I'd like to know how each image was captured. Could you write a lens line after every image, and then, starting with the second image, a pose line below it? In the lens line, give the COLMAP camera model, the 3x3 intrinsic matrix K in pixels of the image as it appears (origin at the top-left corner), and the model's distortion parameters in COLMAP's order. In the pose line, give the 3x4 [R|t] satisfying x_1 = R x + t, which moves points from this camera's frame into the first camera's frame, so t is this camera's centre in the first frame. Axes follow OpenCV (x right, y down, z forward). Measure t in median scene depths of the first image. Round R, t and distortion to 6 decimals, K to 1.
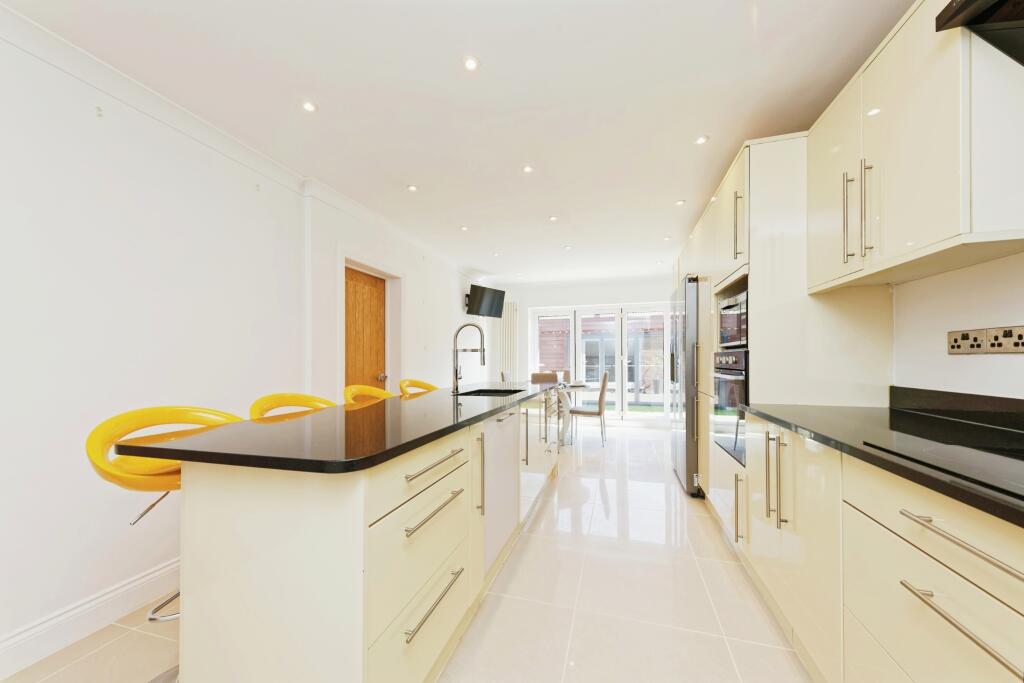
lens RADIAL K [[356.6, 0, 513.1], [0, 356.6, 360.5], [0, 0, 1]] dist [0.000400, -0.000011]
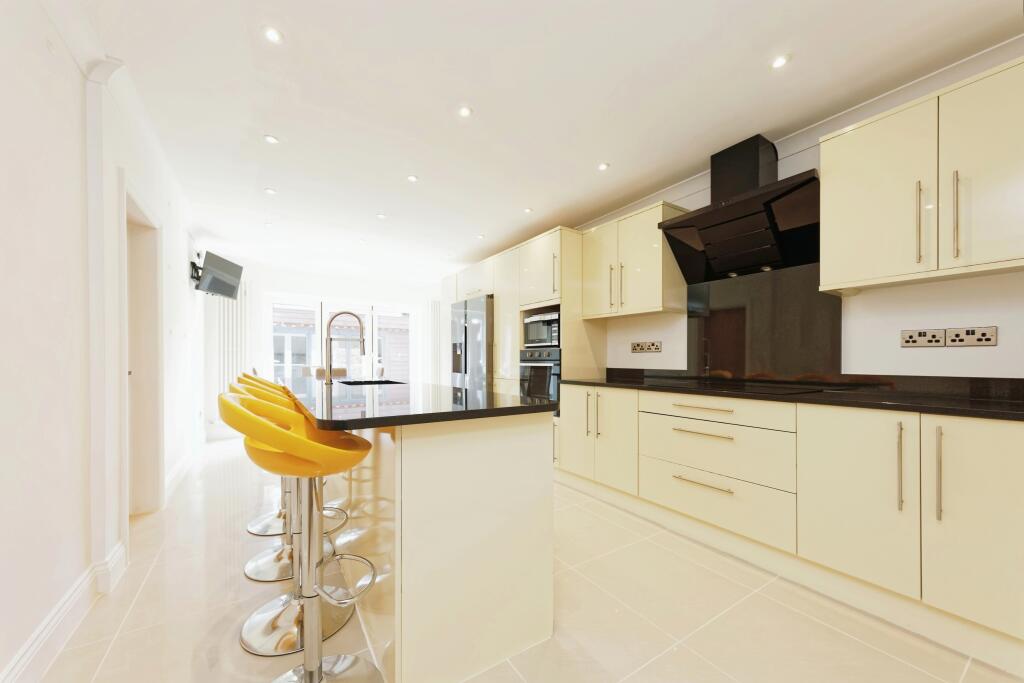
lens RADIAL K [[376.1, 0, 512.4], [0, 376.1, 363.2], [0, 0, 1]] dist [-0.000076, -0.000011]
pose [[0.639536, 0.003571, 0.768753, -0.474095], [-0.007134, 0.999974, 0.001290, 0.022013], [-0.768728, -0.006309, 0.639545, 0.012407]]
